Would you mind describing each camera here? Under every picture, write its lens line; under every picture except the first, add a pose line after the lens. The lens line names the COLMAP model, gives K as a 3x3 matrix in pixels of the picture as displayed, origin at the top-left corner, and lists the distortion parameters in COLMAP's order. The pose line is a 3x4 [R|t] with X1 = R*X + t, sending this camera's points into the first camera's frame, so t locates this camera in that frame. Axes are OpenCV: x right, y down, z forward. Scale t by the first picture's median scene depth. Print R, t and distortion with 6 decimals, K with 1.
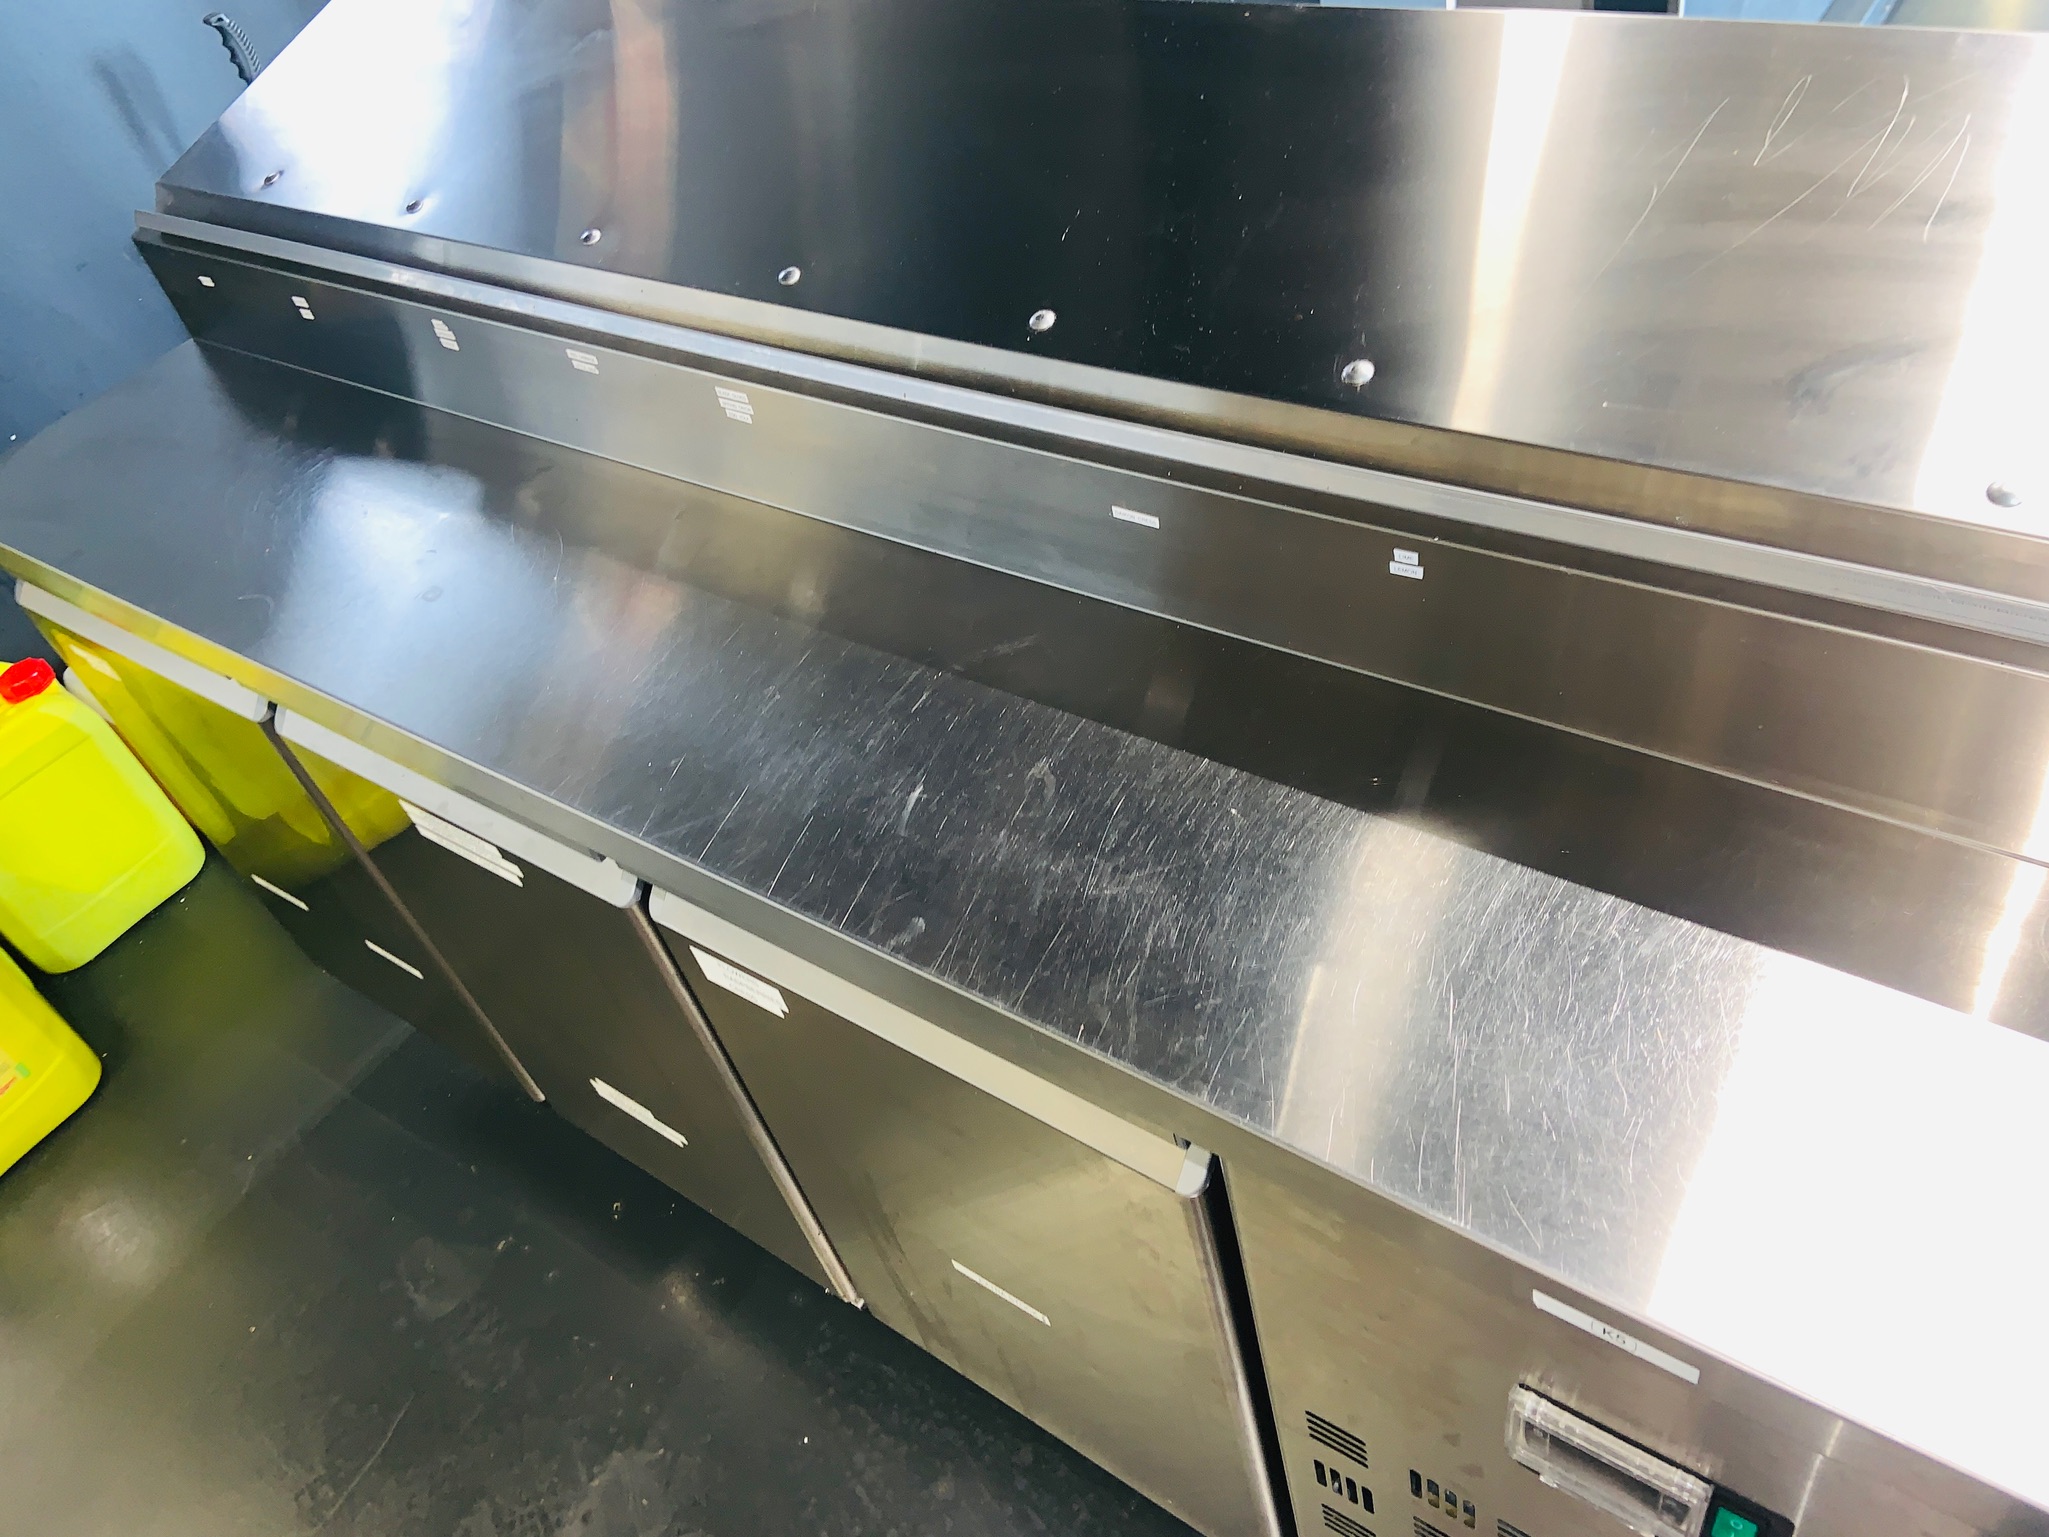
lens RADIAL K [[1571.9, 0, 1027.4], [0, 1571.9, 757.4], [0, 0, 1]] dist [0.027486, -0.036134]
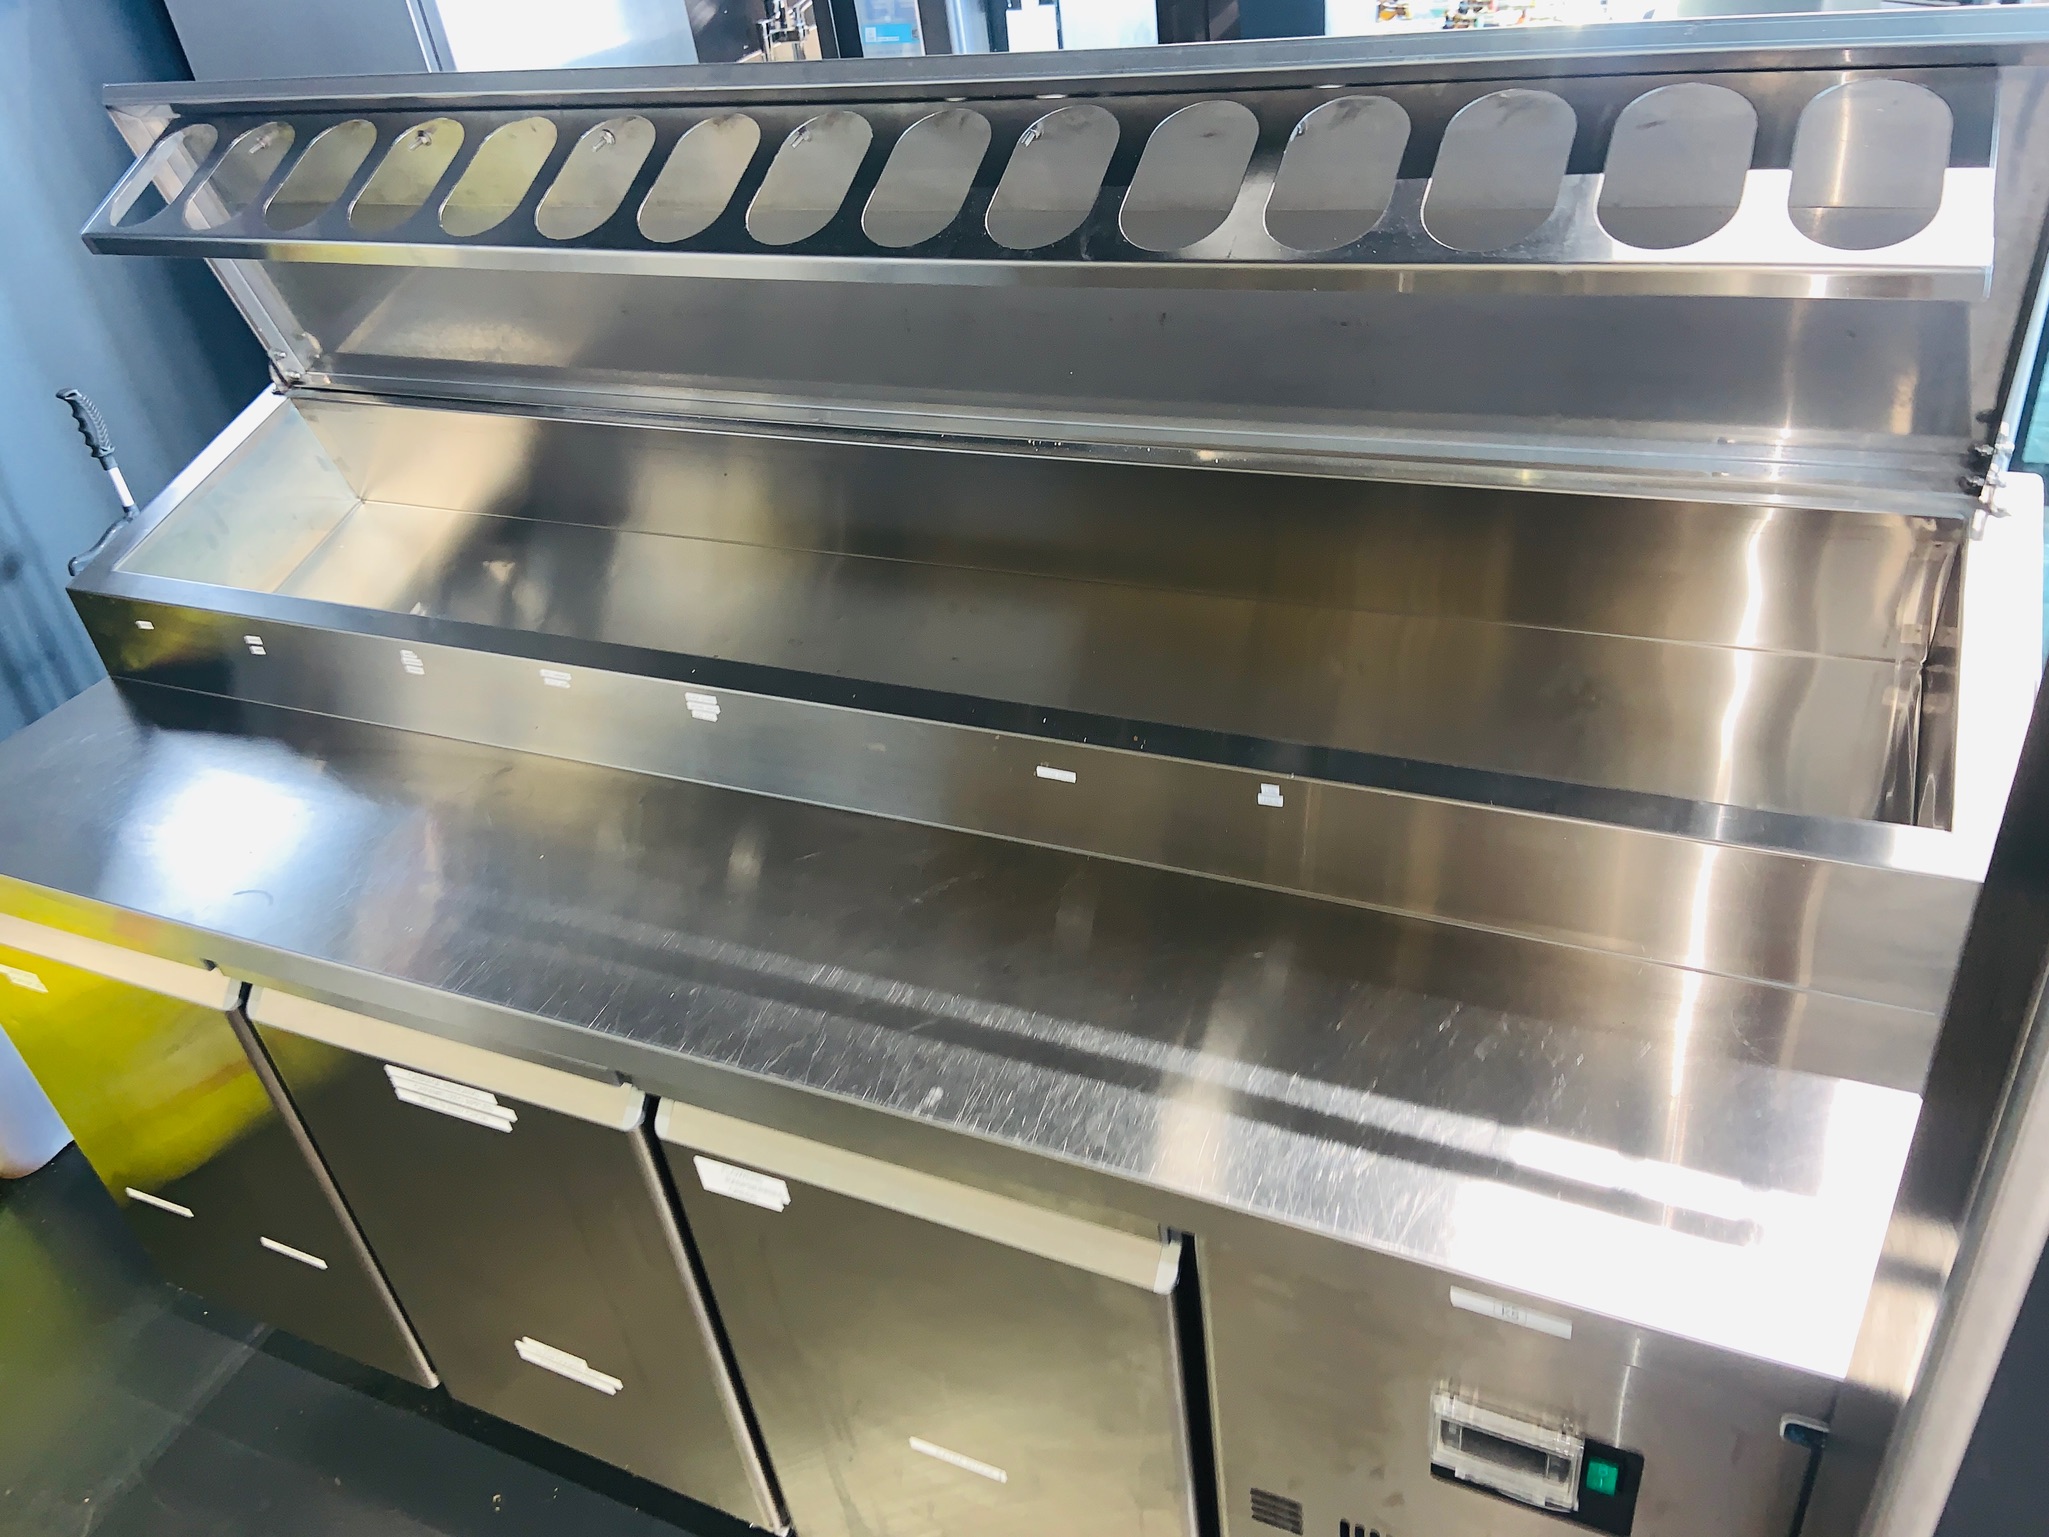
lens RADIAL K [[1571.9, 0, 1020.6], [0, 1571.9, 762.8], [0, 0, 1]] dist [0.027486, -0.036134]
pose [[0.981201, -0.042418, 0.188272, -0.178840], [0.078199, 0.979259, -0.186916, 0.068872], [-0.176438, 0.198125, 0.964166, -0.223977]]
